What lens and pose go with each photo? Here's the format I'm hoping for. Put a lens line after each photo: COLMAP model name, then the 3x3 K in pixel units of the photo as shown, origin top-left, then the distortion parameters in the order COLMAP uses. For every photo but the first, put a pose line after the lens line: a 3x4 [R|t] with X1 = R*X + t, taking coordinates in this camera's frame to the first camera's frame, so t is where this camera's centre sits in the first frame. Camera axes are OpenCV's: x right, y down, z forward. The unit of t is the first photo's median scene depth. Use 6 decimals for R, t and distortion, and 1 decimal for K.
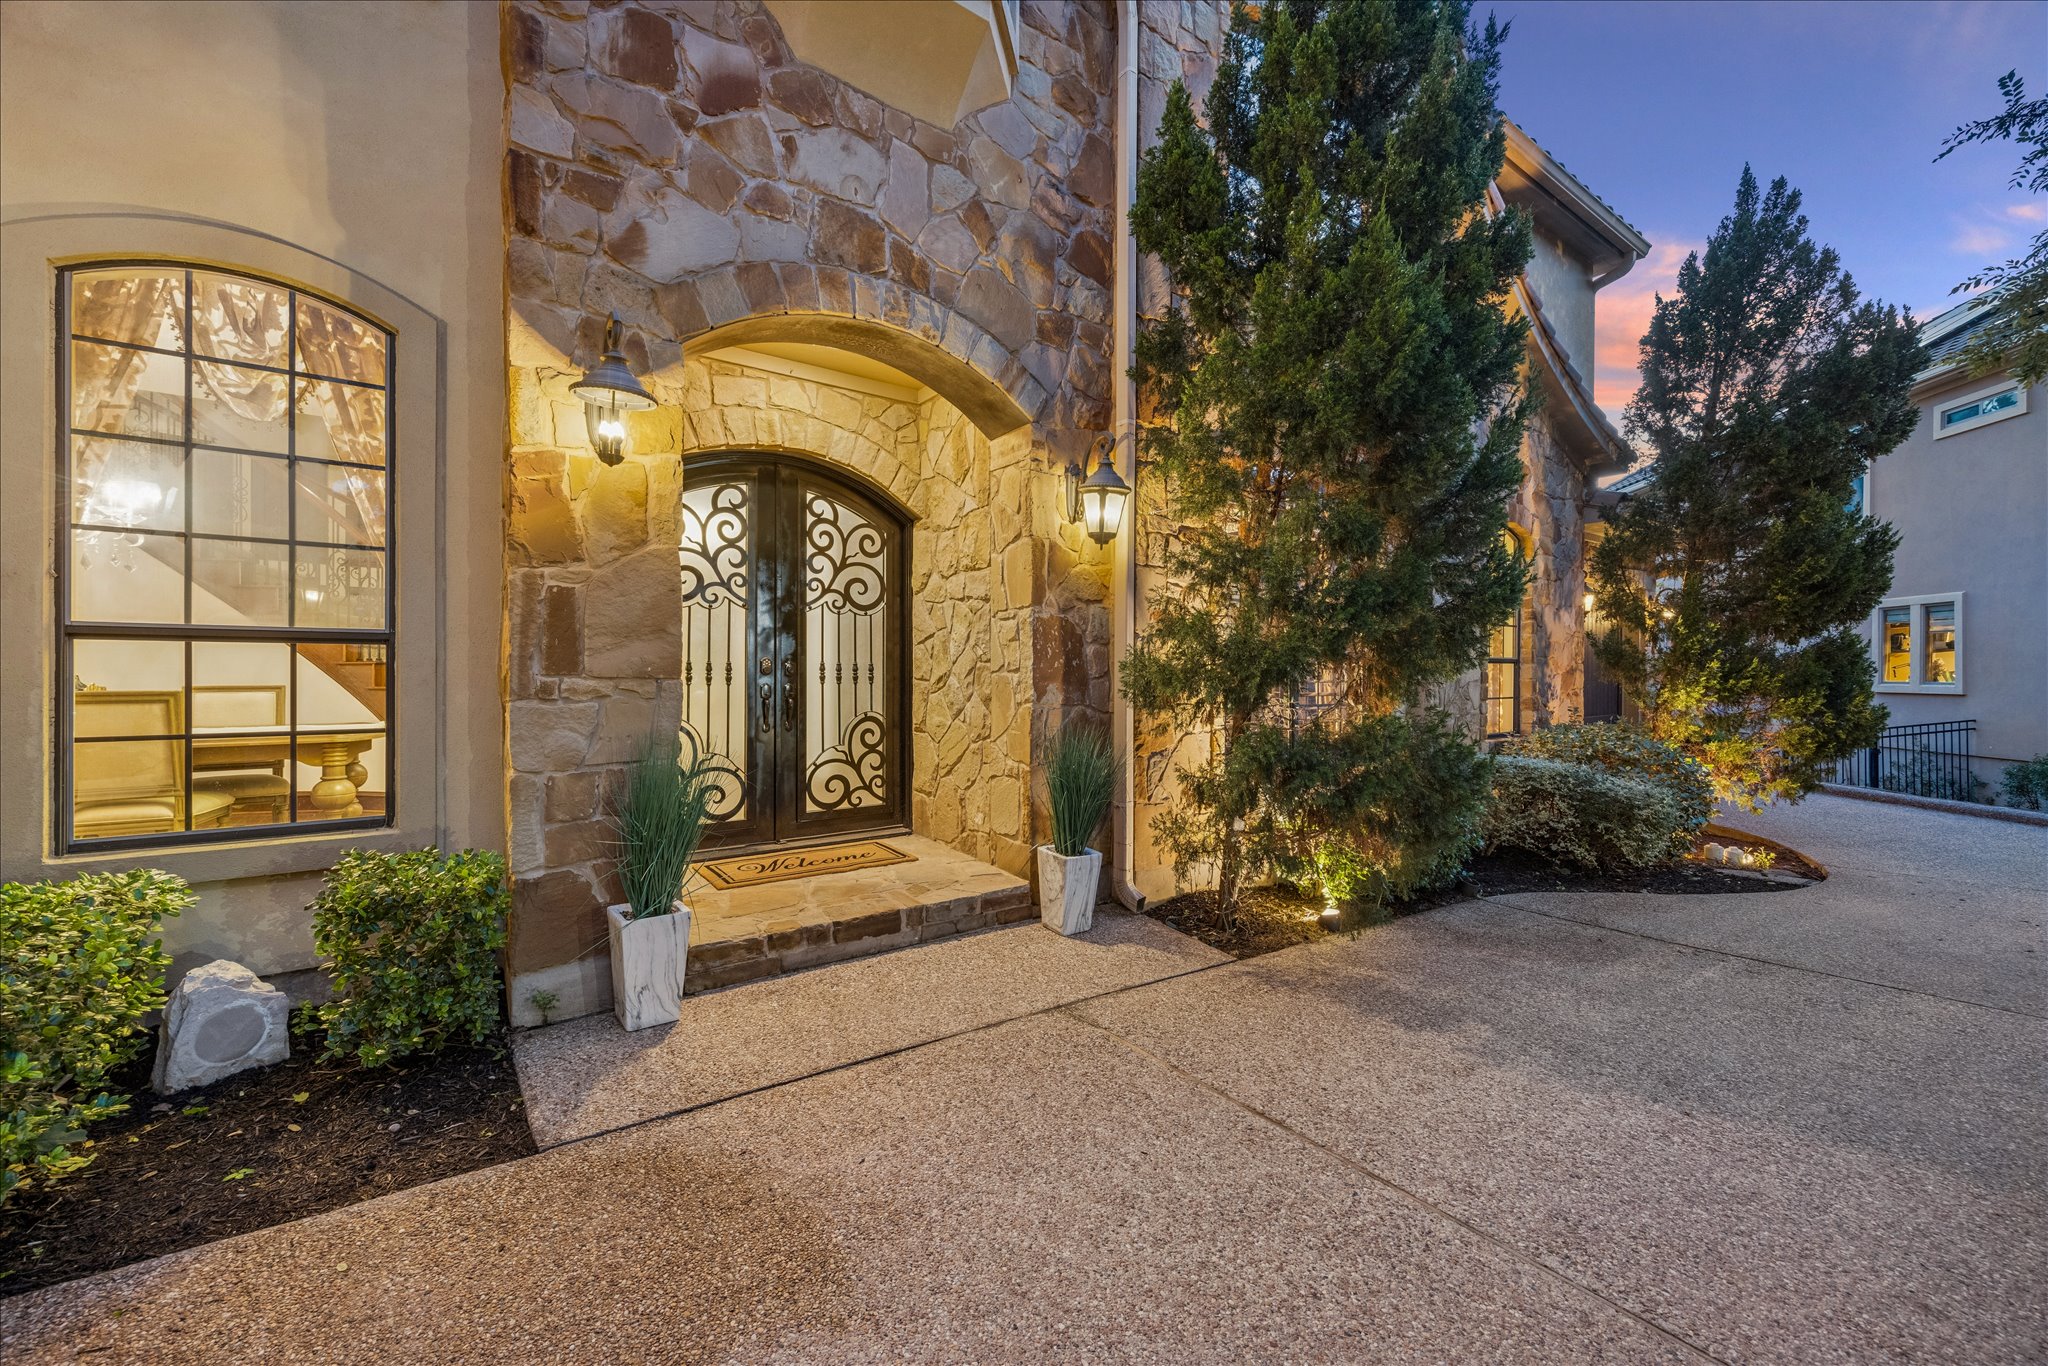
lens RADIAL K [[793.0, 0, 1024.3], [0, 793.0, 677.3], [0, 0, 1]] dist [-0.006853, 0.000427]
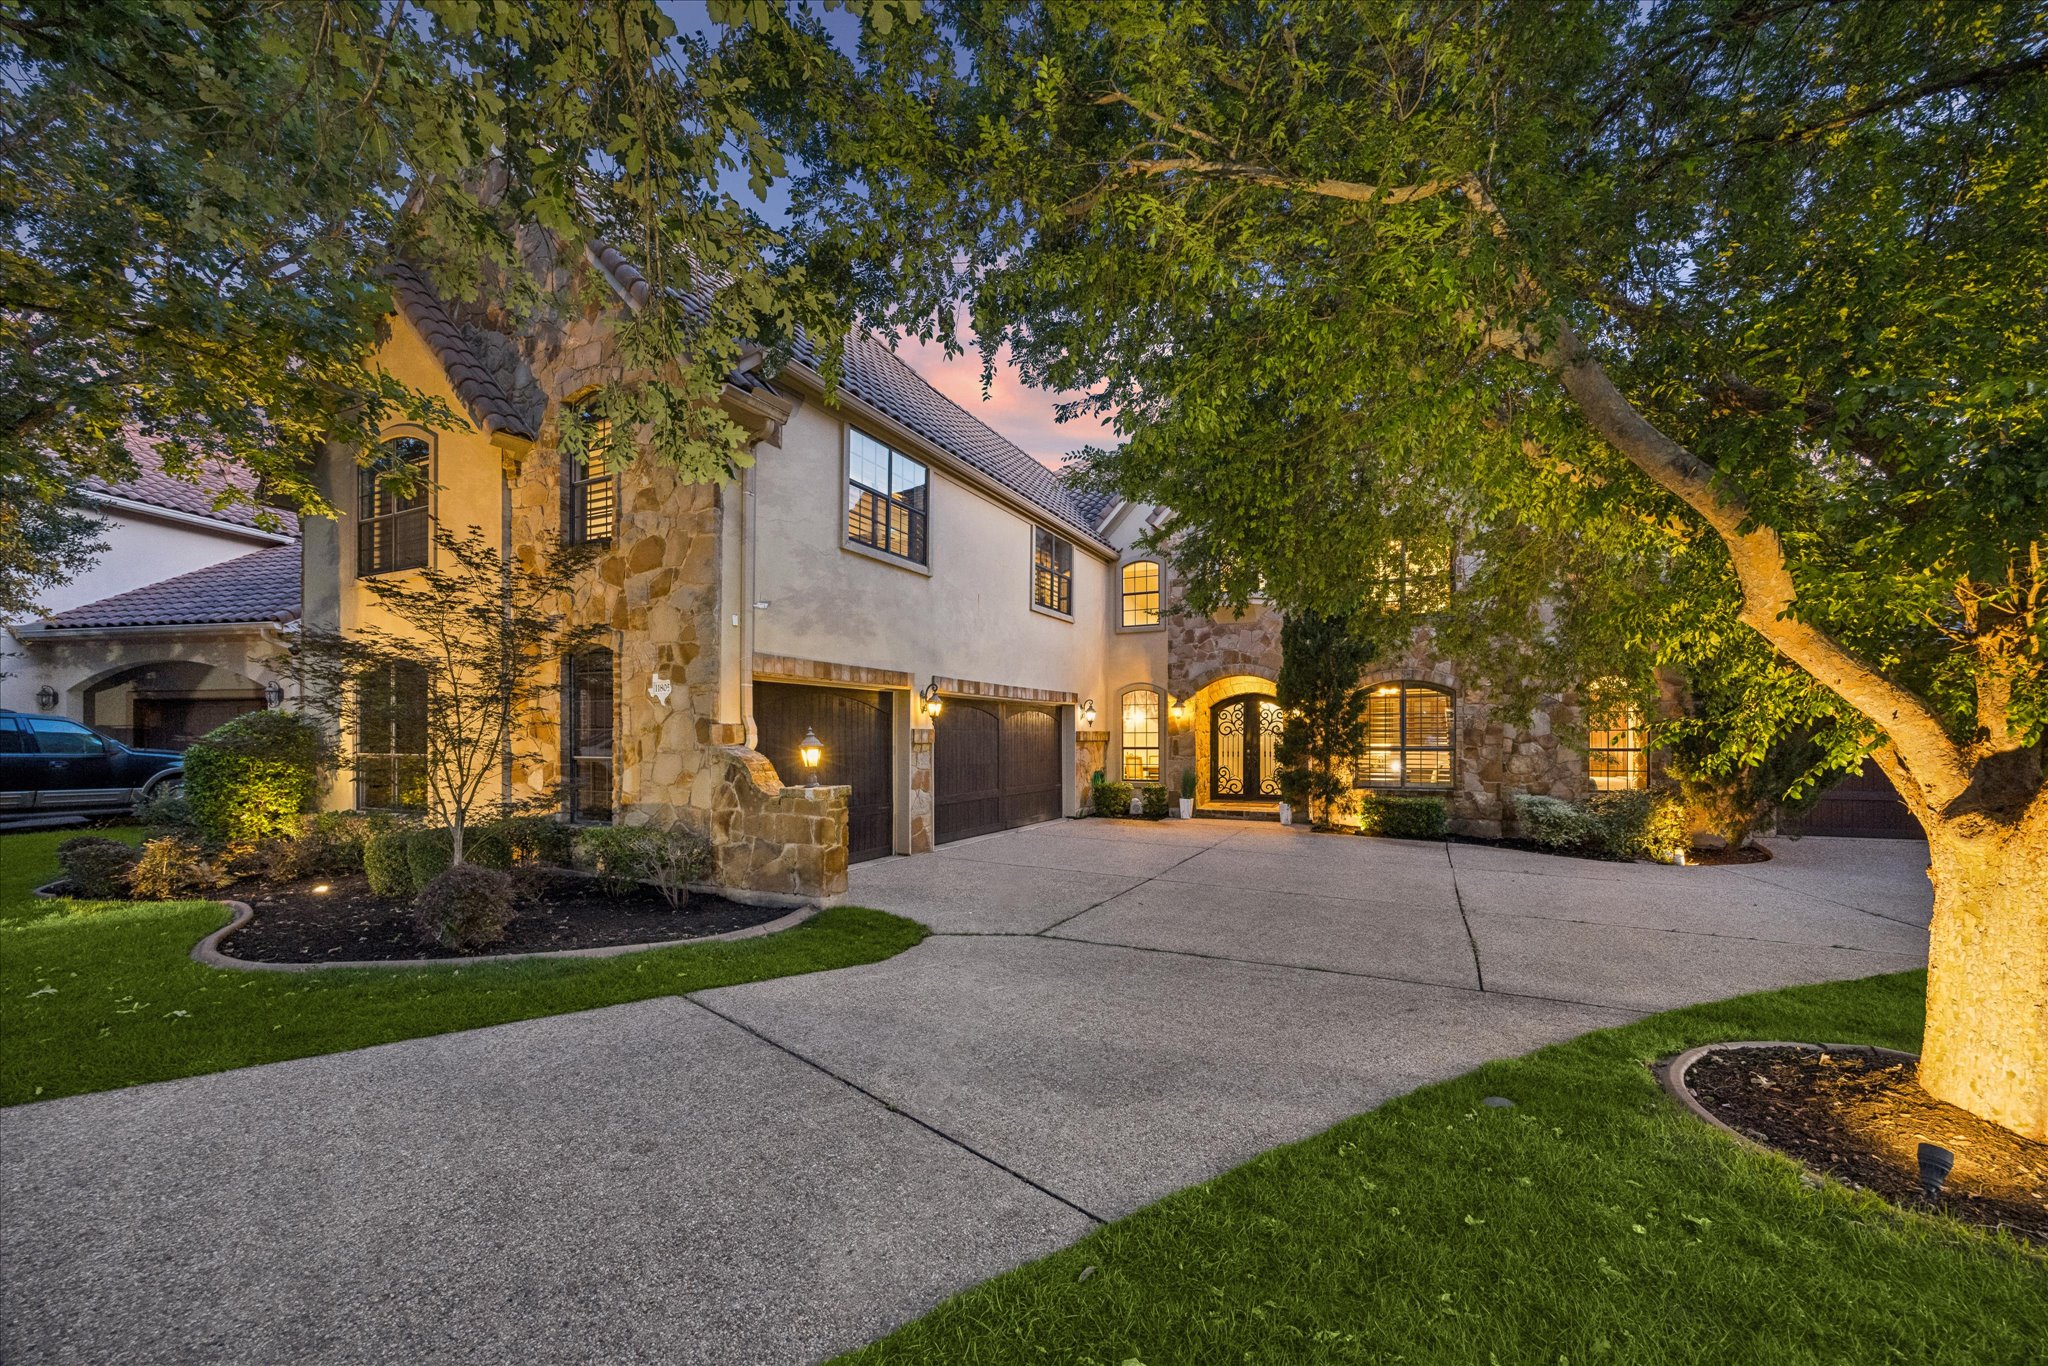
lens RADIAL K [[793.0, 0, 1030.3], [0, 793.0, 745.3], [0, 0, 1]] dist [-0.006853, 0.000427]
pose [[0.439538, -0.002651, -0.898220, 3.375258], [-0.005069, 0.999972, -0.005431, -0.032322], [0.898210, 0.006940, 0.439513, -2.017135]]
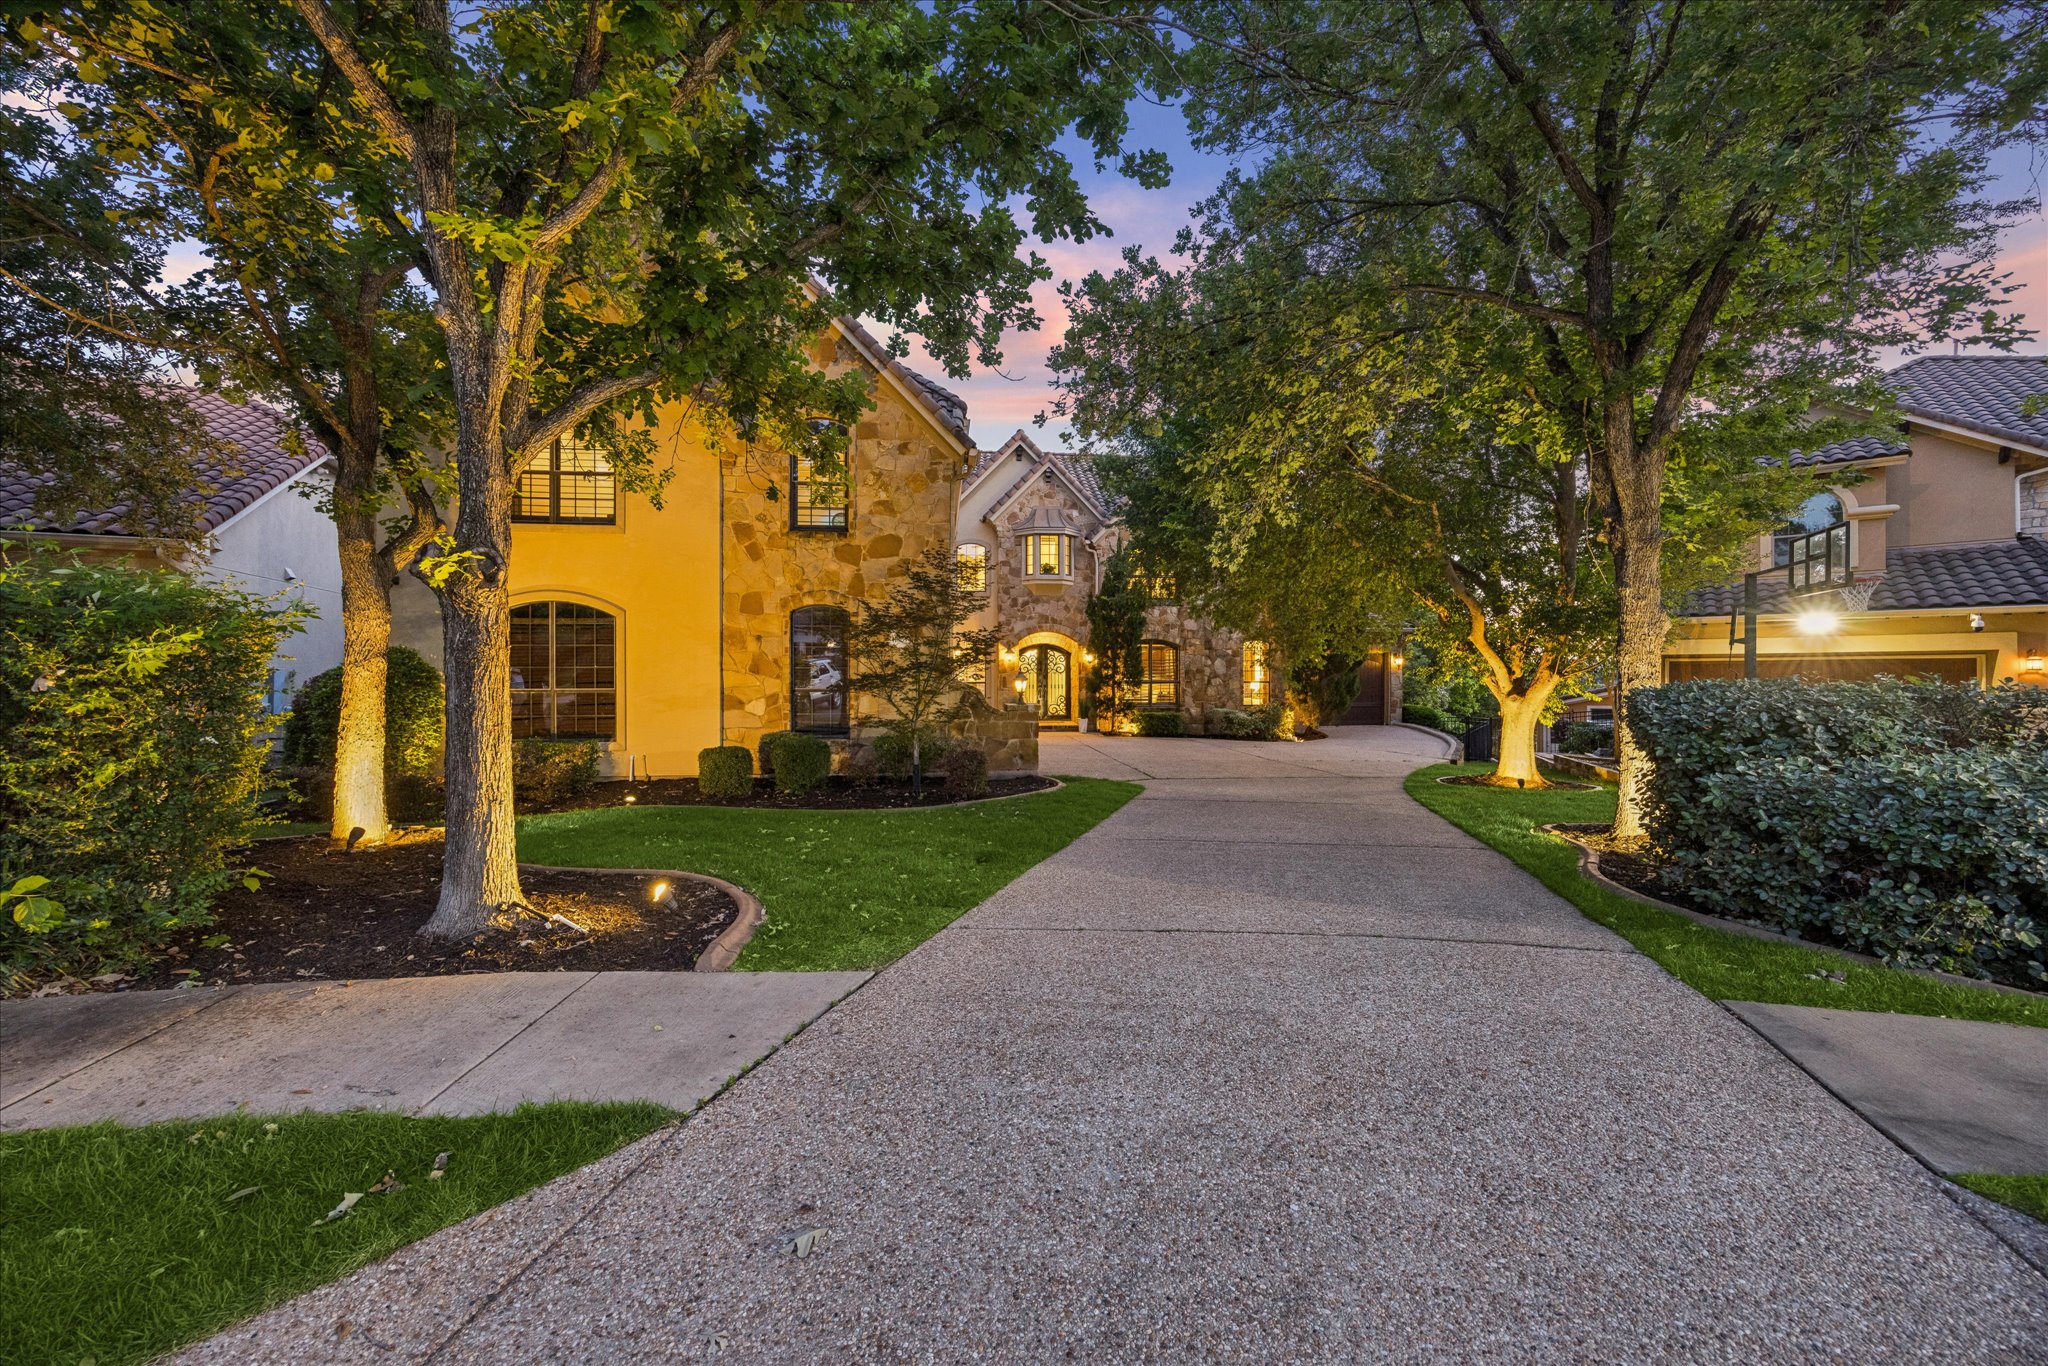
lens RADIAL K [[793.0, 0, 1011.7], [0, 793.0, 684.9], [0, 0, 1]] dist [-0.006853, 0.000427]
pose [[0.854346, -0.004466, -0.519686, 2.962425], [0.003107, 0.999989, -0.003487, -0.002197], [0.519696, 0.001364, 0.854350, -4.722696]]
